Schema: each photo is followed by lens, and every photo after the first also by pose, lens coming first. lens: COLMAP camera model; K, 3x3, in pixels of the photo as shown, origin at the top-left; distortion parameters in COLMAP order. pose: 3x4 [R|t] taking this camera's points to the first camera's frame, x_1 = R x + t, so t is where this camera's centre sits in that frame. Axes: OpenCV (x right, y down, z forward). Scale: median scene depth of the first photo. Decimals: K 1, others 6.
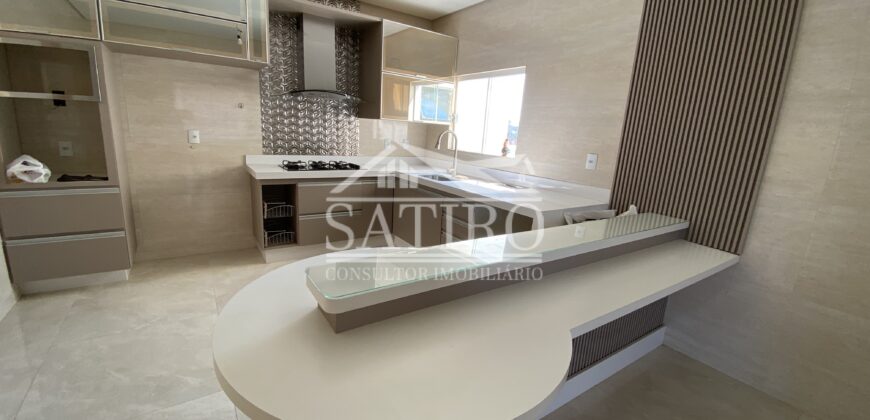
lens RADIAL K [[359.5, 0, 435.0], [0, 359.5, 210.0], [0, 0, 1]] dist [0.031899, -0.026711]
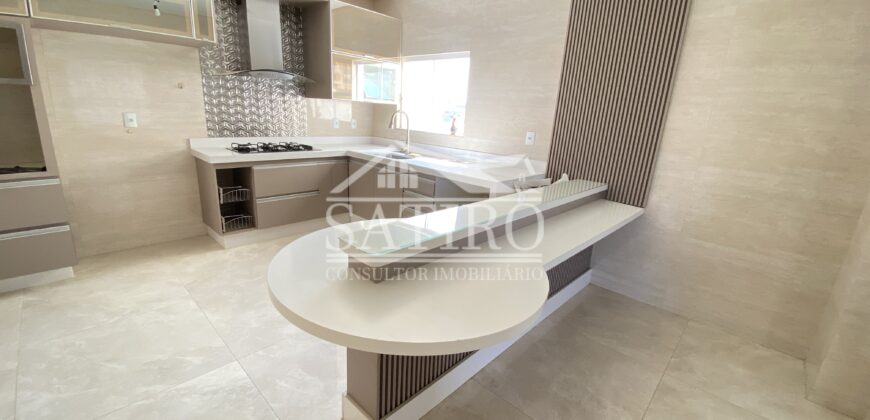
lens RADIAL K [[363.2, 0, 433.5], [0, 363.2, 212.5], [0, 0, 1]] dist [0.022964, -0.022779]
pose [[0.977289, -0.063661, 0.202124, -0.111731], [0.050325, 0.996245, 0.070450, 0.006719], [-0.205850, -0.058678, 0.976823, -0.086171]]
